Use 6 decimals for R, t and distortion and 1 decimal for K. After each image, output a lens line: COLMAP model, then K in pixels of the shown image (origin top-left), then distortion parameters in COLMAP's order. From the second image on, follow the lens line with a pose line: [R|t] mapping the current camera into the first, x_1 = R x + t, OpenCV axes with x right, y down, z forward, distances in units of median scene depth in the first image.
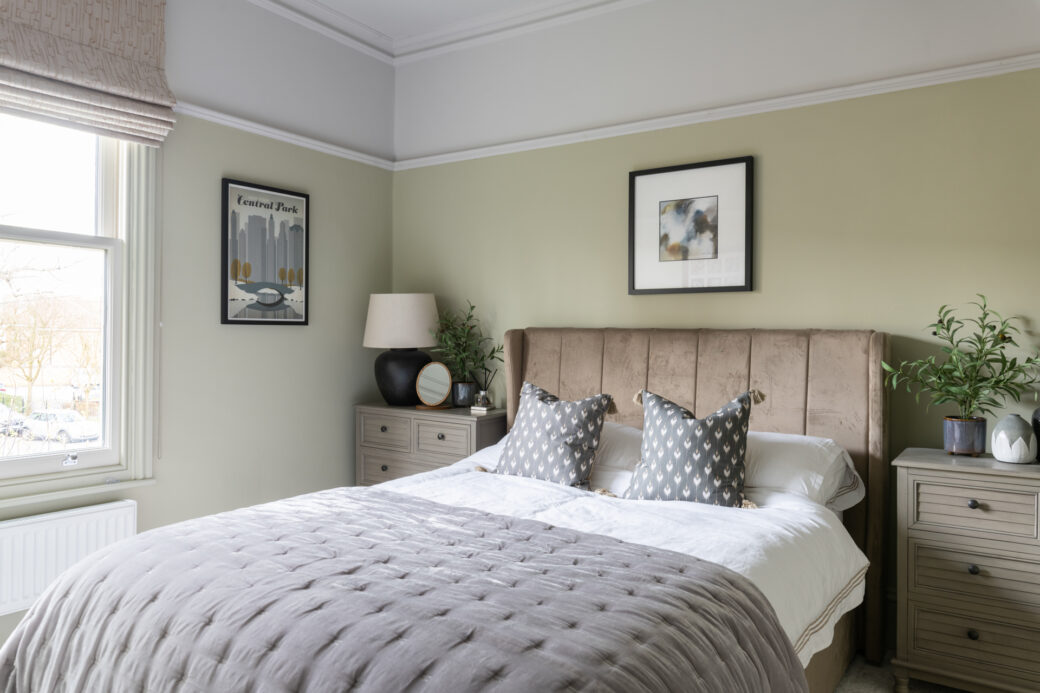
lens RADIAL K [[739.7, 0, 520.0], [0, 739.7, 346.5], [0, 0, 1]] dist [-0.004172, -0.001031]
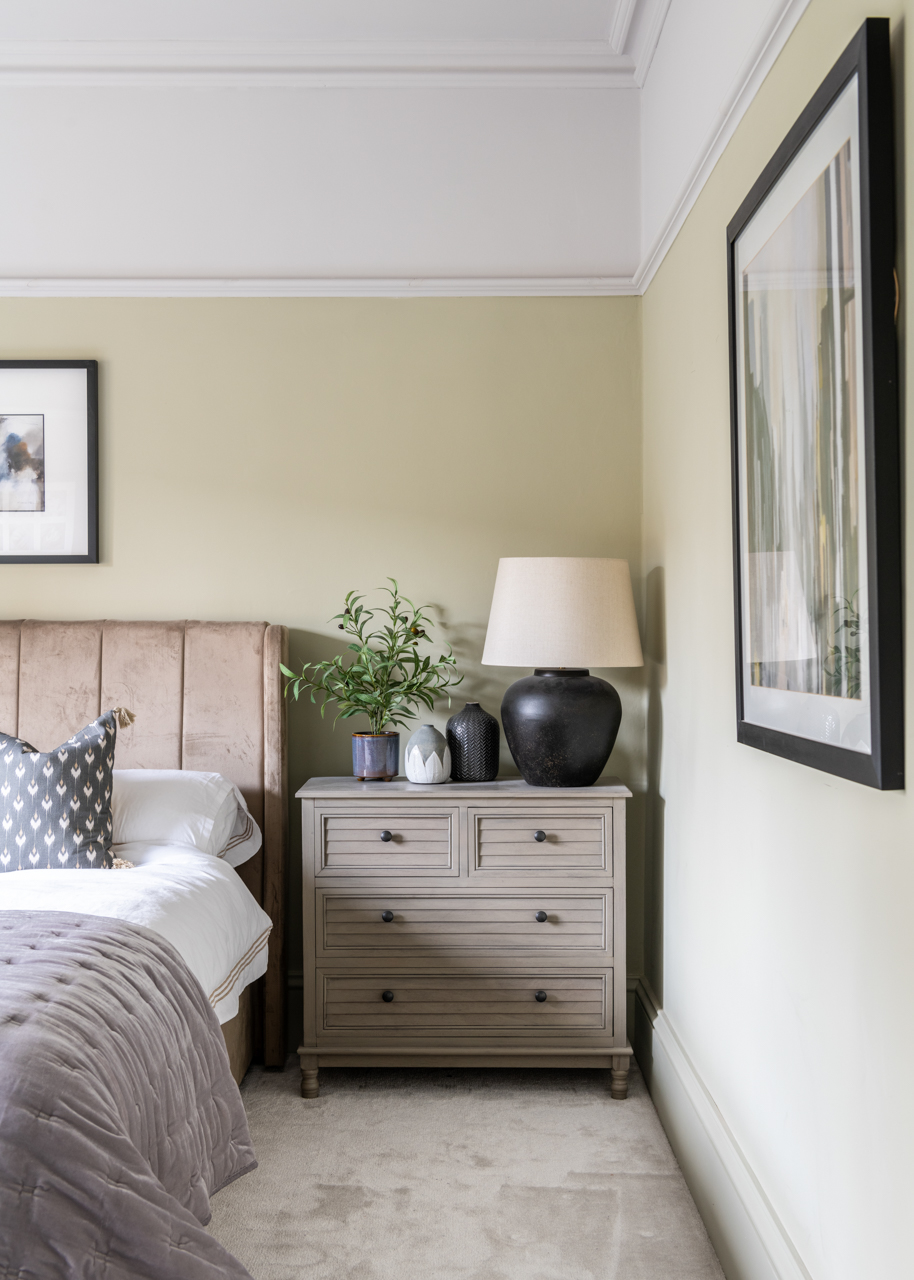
lens RADIAL K [[1549.6, 0, 457.0], [0, 1549.6, 640.0], [0, 0, 1]] dist [0.176234, -0.000240]
pose [[0.826877, -0.010912, 0.562277, -0.265368], [0.012030, 0.999926, 0.001714, -0.005263], [-0.562254, 0.005347, 0.826947, -0.433723]]
